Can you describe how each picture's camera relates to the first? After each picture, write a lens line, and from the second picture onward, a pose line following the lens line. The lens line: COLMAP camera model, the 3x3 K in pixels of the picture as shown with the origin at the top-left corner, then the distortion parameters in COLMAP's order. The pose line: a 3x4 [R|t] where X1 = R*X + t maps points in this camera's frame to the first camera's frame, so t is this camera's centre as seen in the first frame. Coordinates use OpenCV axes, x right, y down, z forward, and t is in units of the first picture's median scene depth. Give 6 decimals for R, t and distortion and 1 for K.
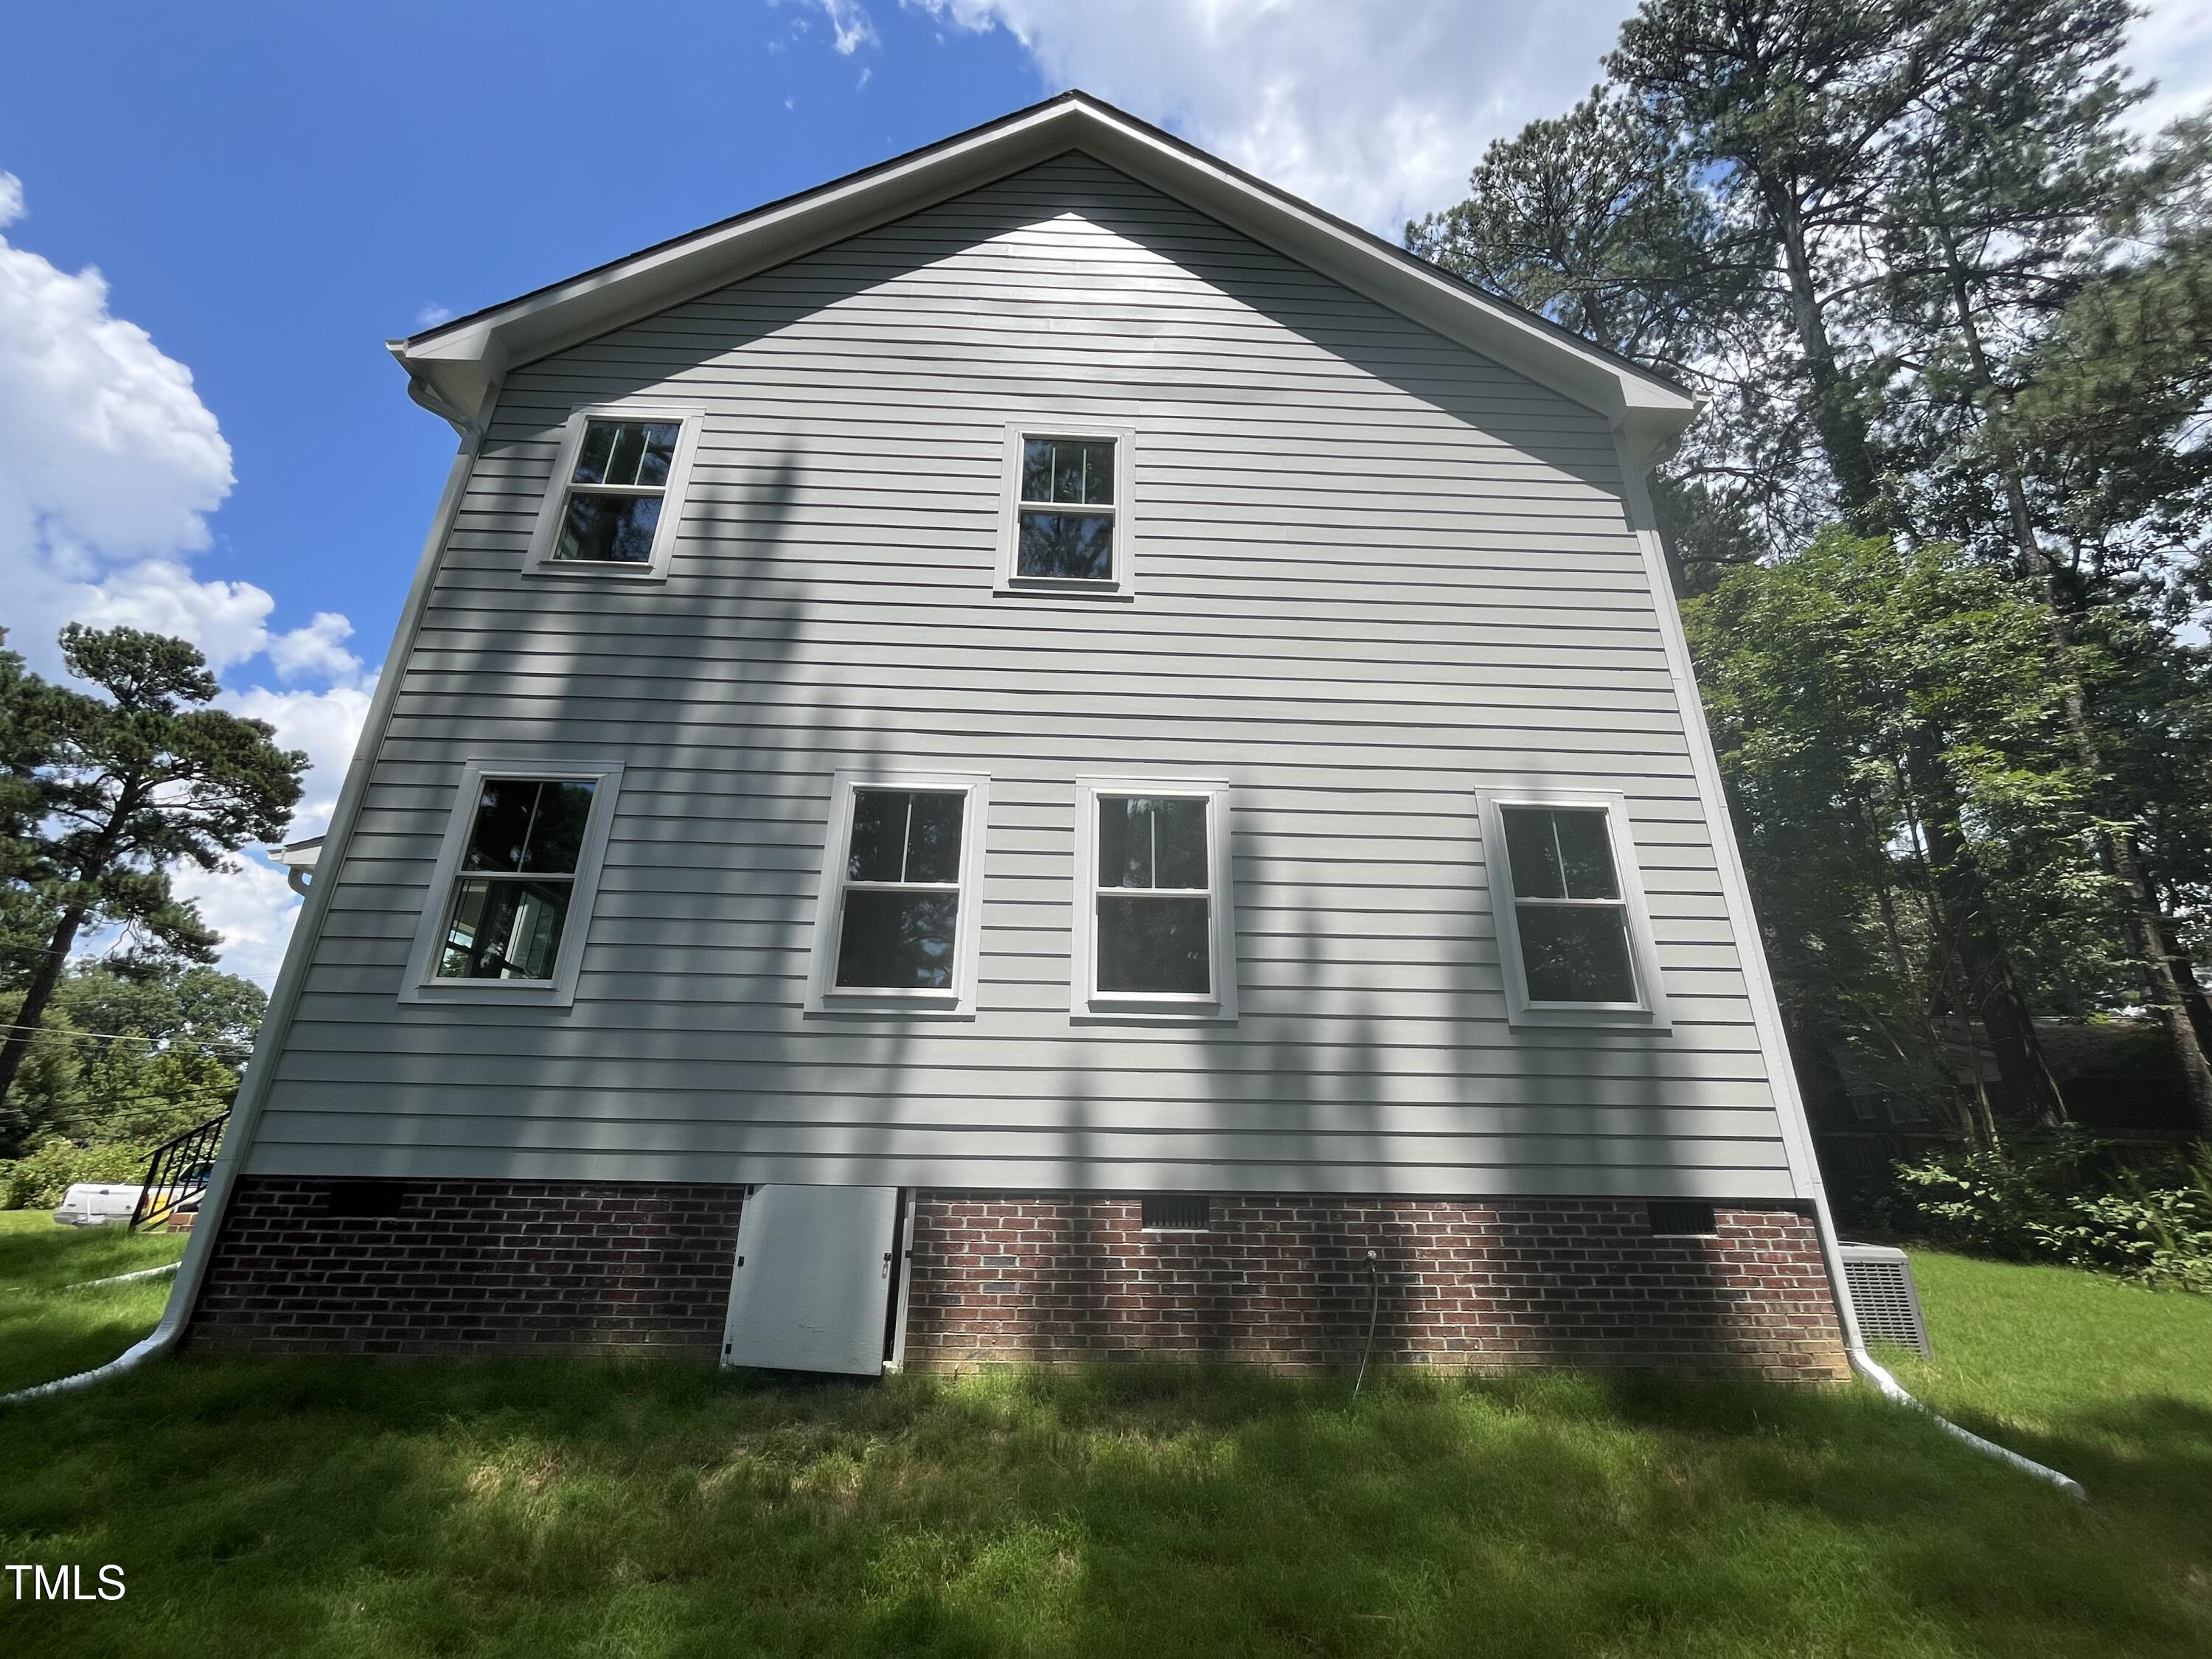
lens RADIAL K [[905.4, 0, 1104.7], [0, 905.4, 830.9], [0, 0, 1]] dist [0.001643, -0.000112]
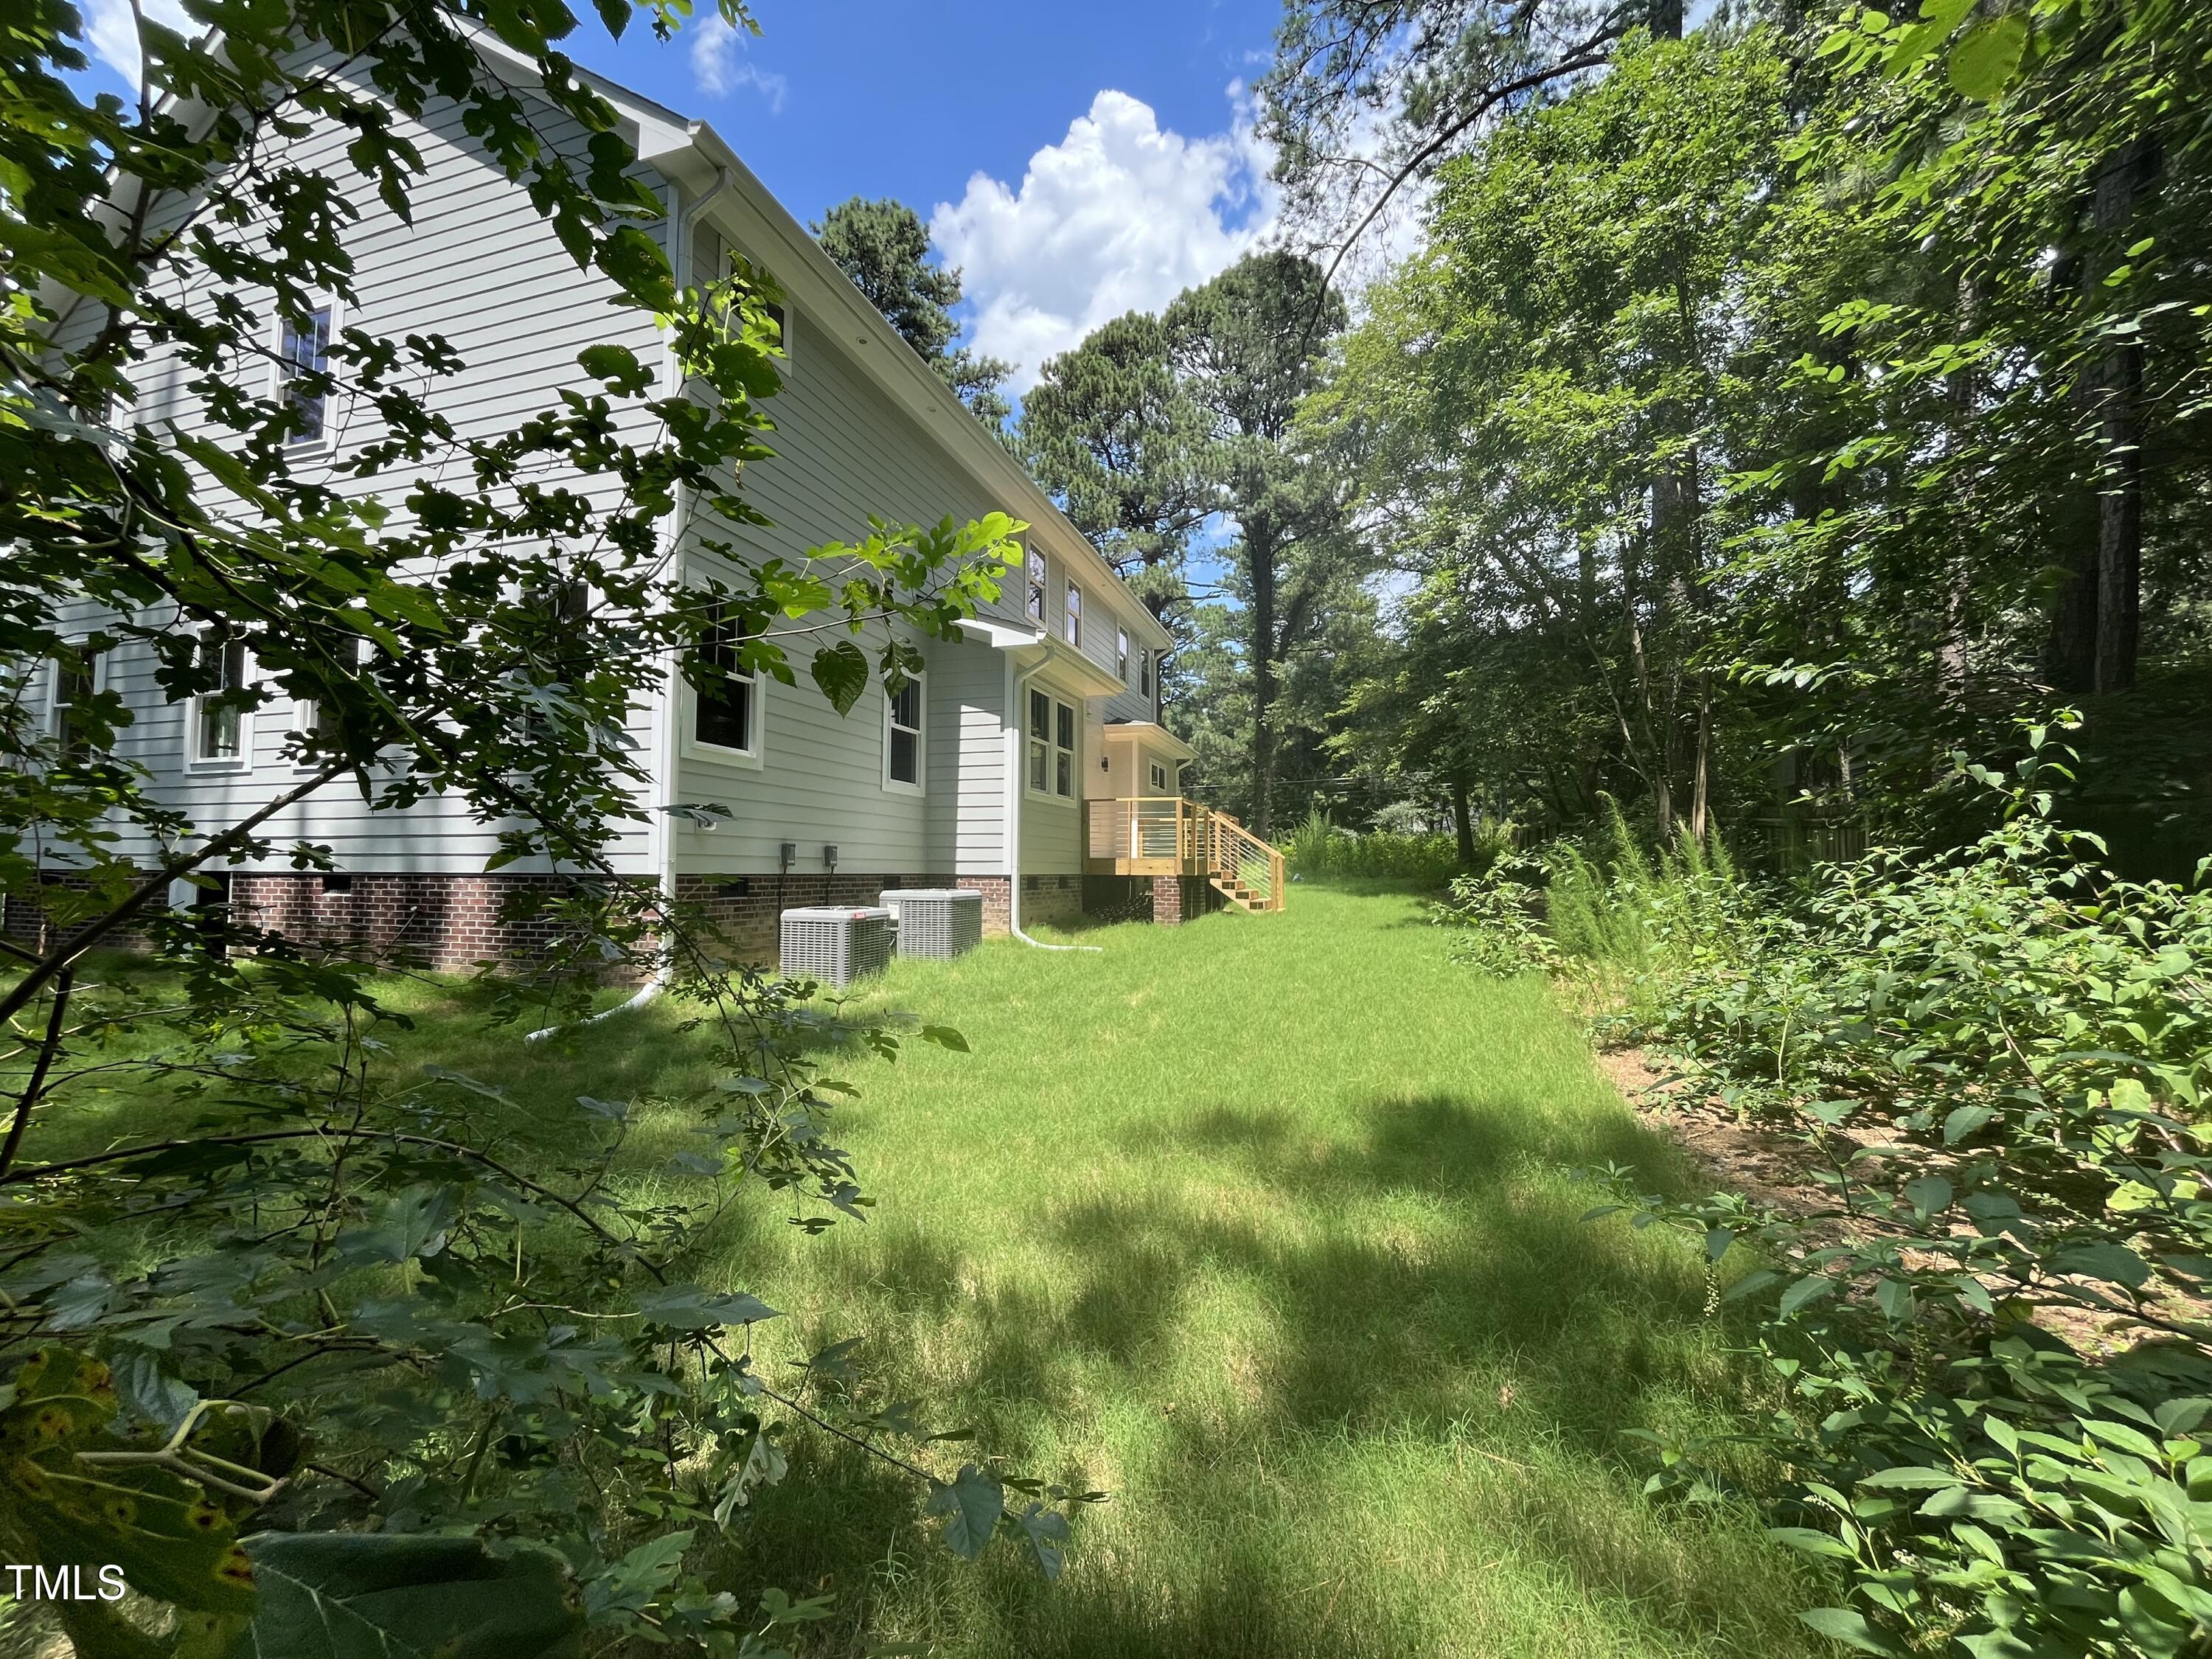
lens RADIAL K [[905.4, 0, 1107.7], [0, 905.4, 833.2], [0, 0, 1]] dist [0.001643, -0.000112]
pose [[0.938030, -0.022863, -0.345799, 1.902378], [0.130640, 0.947537, 0.291732, 0.037782], [0.320987, -0.318828, 0.891805, 0.017303]]
